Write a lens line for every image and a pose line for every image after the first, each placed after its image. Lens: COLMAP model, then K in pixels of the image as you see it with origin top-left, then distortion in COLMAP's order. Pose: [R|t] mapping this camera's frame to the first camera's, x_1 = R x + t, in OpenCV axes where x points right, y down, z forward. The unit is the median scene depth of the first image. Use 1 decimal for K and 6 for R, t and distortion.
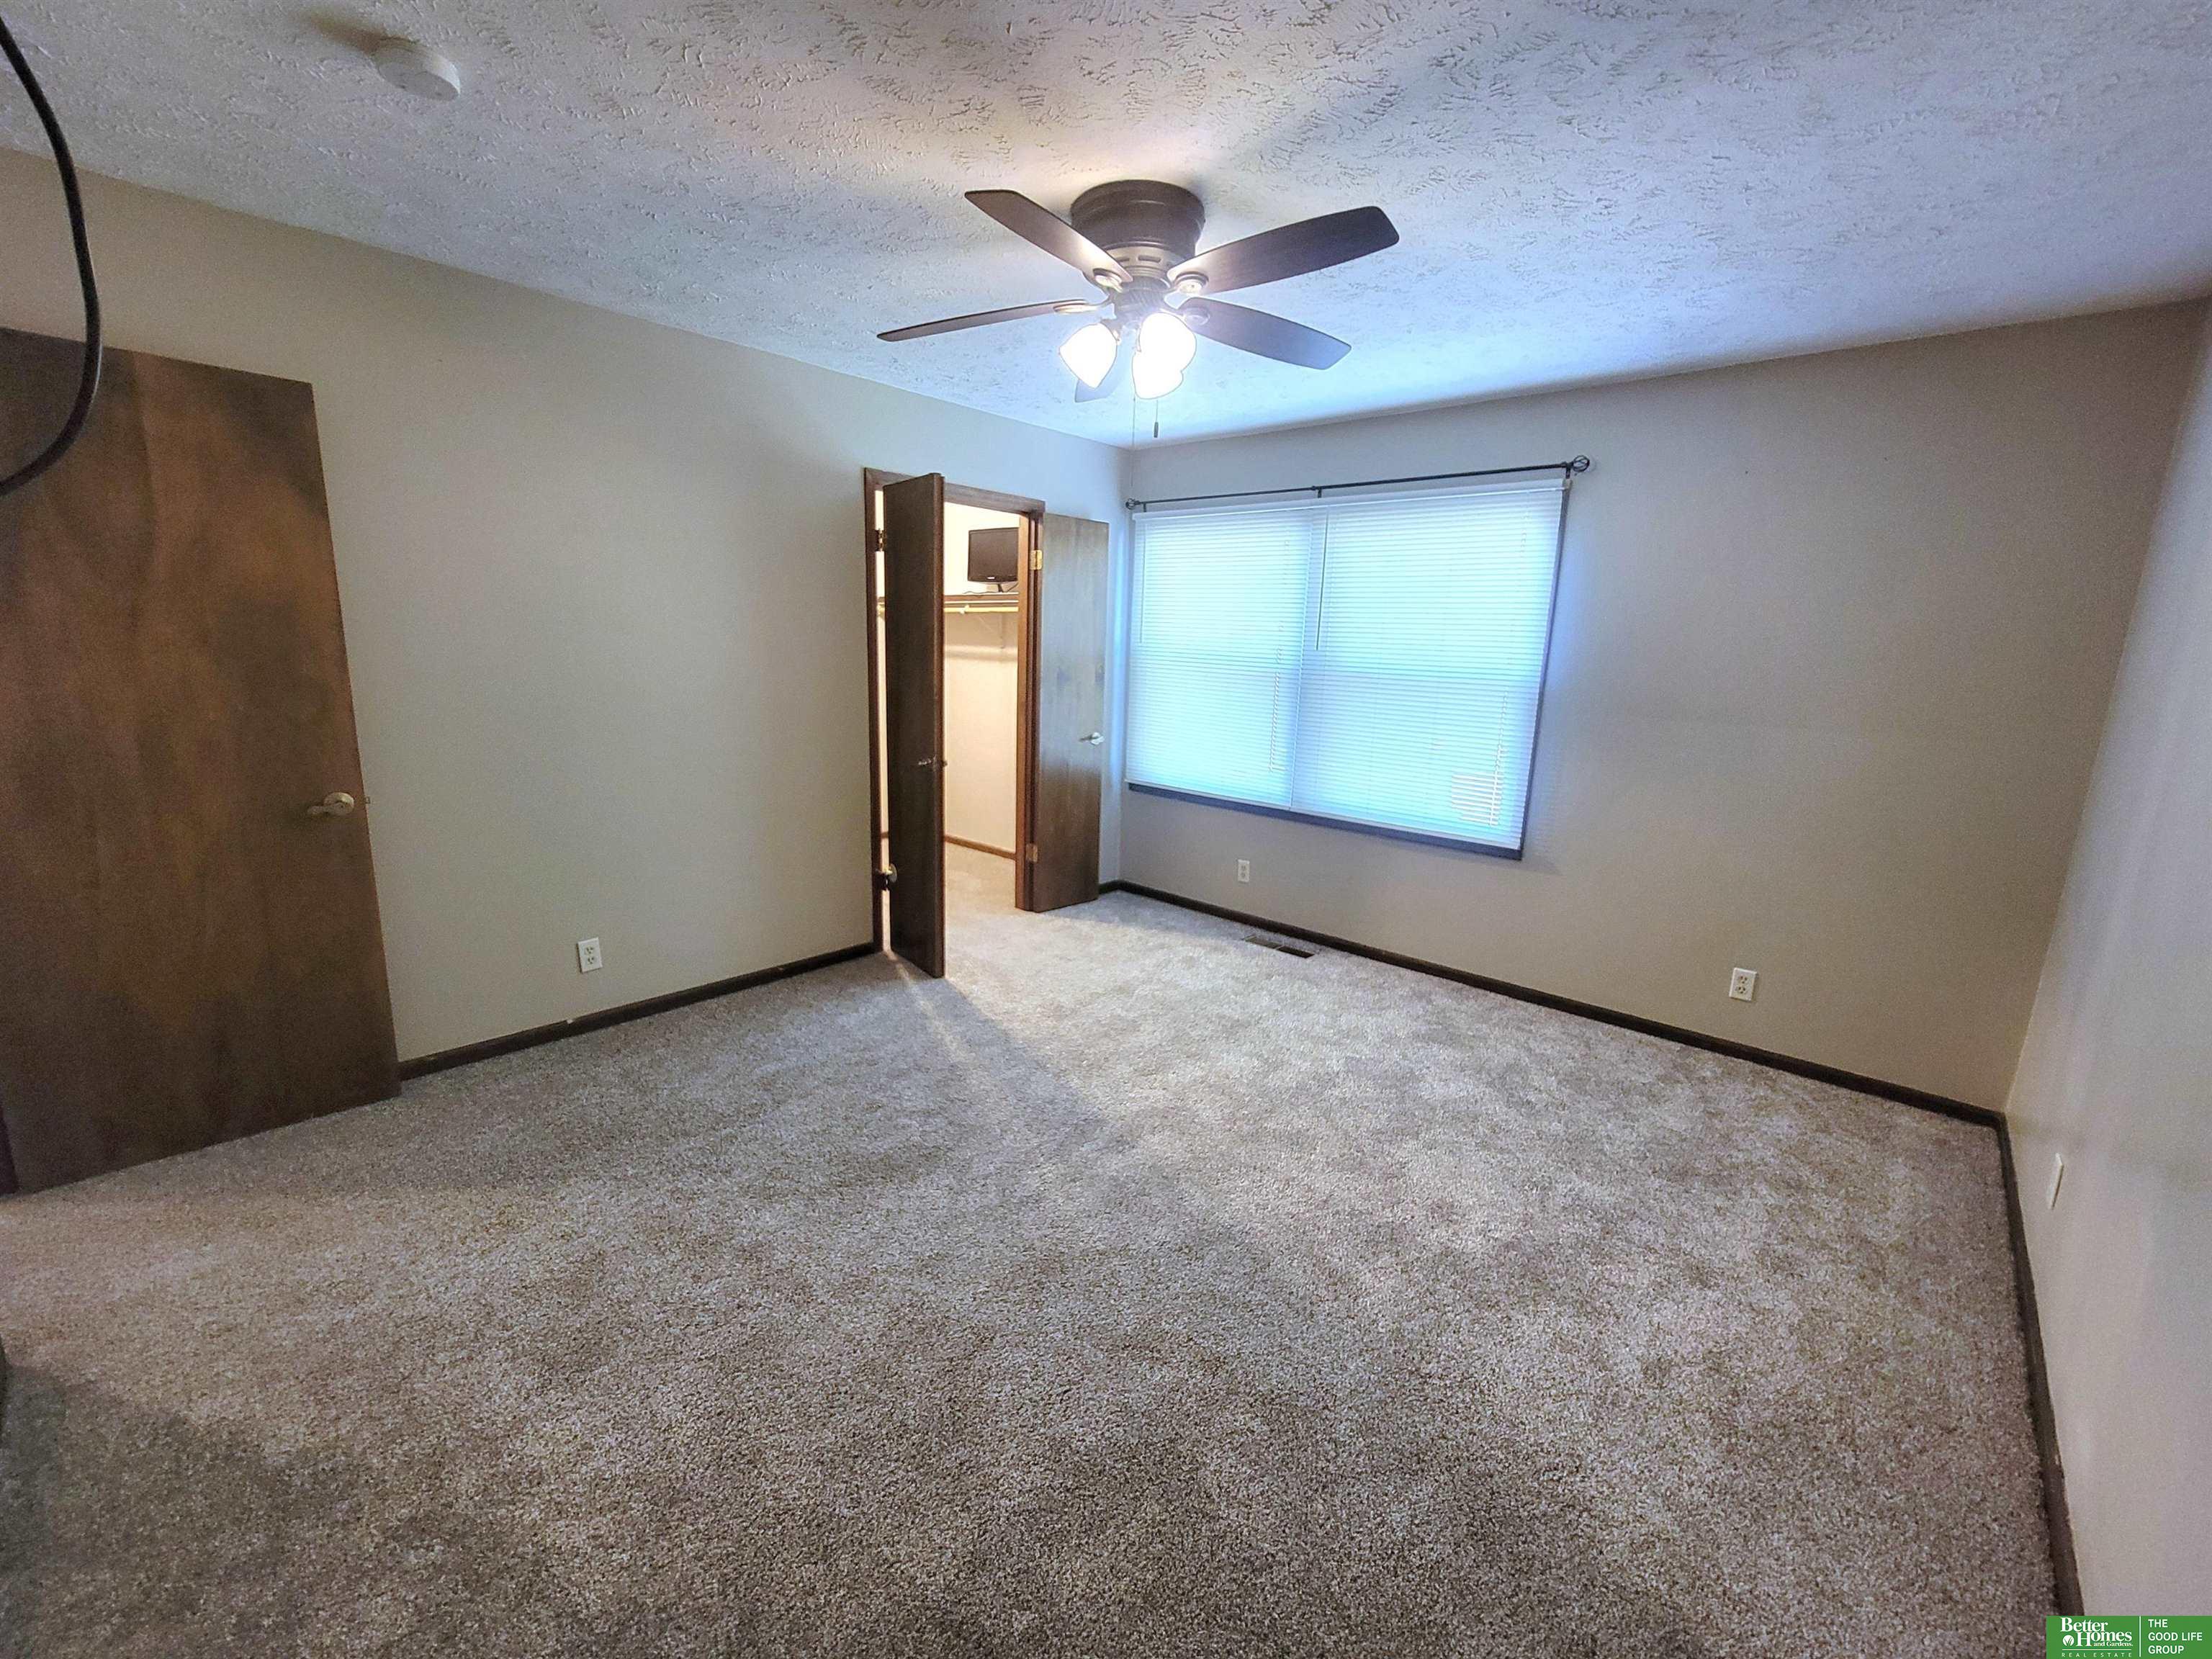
lens RADIAL K [[894.1, 0, 1096.2], [0, 894.1, 828.6], [0, 0, 1]] dist [-0.015433, -0.000332]
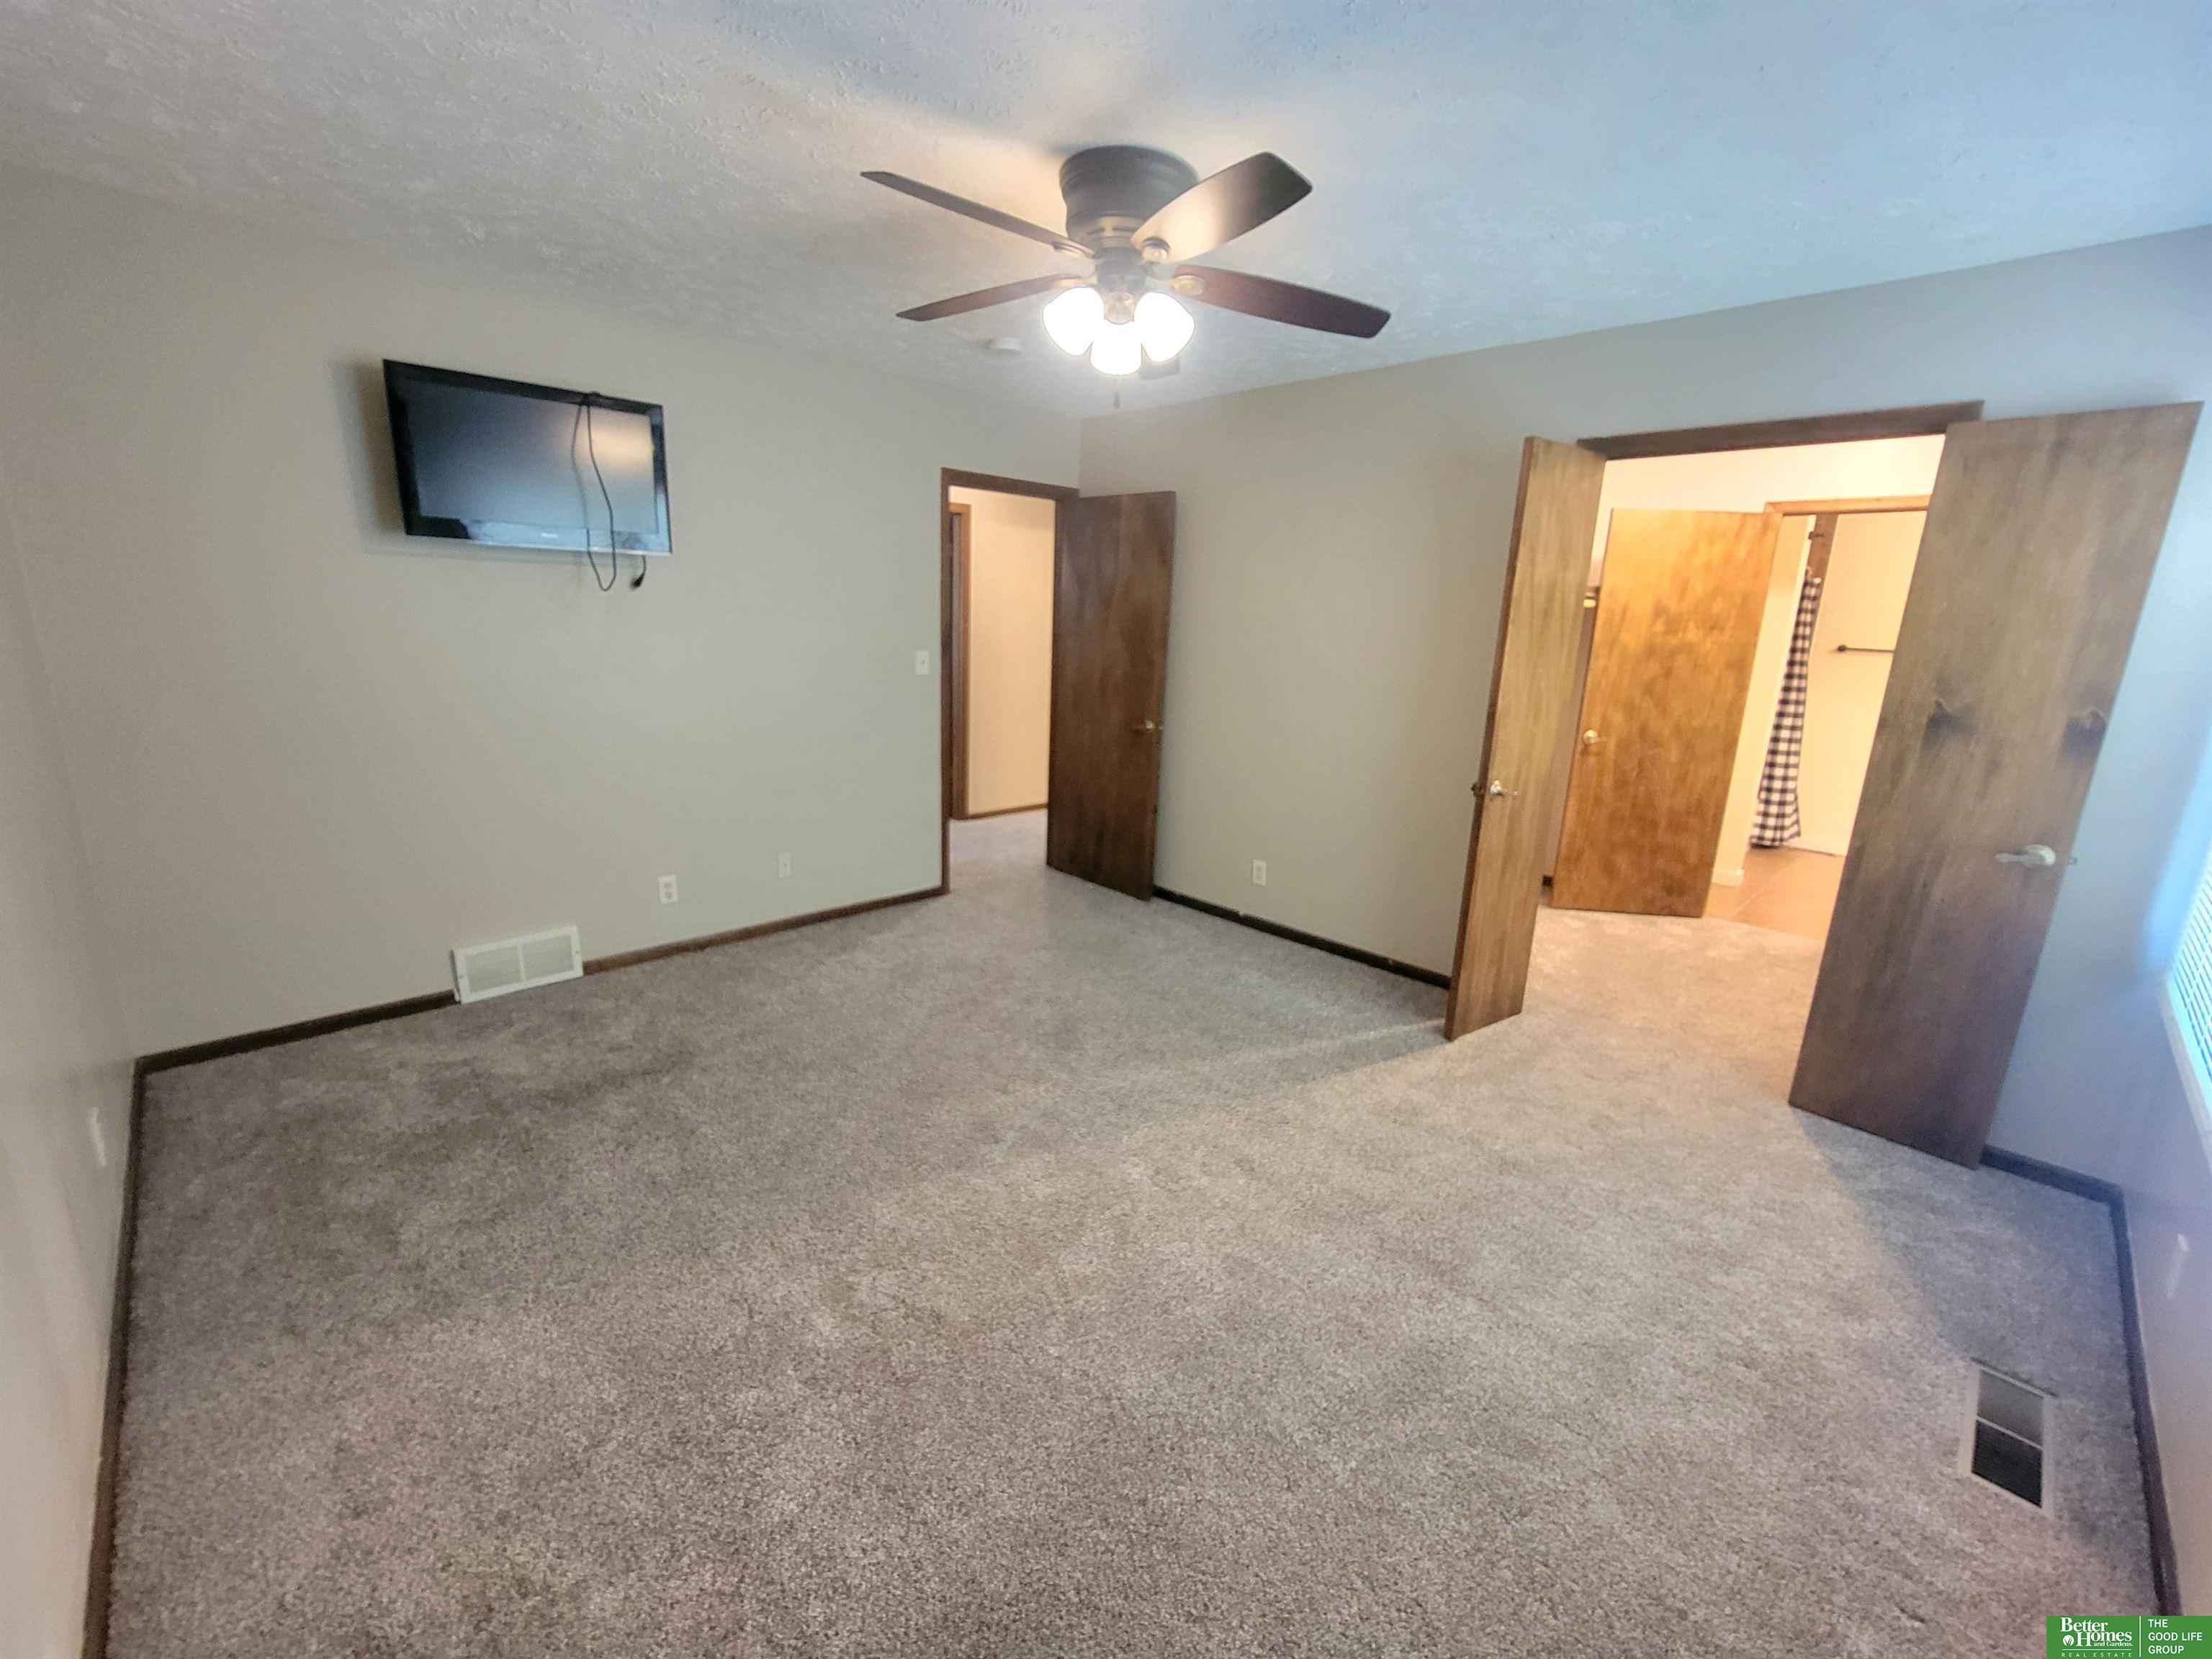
lens RADIAL K [[894.1, 0, 1093.3], [0, 894.1, 828.8], [0, 0, 1]] dist [-0.015433, -0.000332]
pose [[-0.046945, 0.207582, -0.977091, 0.740889], [-0.230374, 0.949549, 0.212799, -0.148864], [0.971969, 0.235086, 0.003245, 0.732640]]
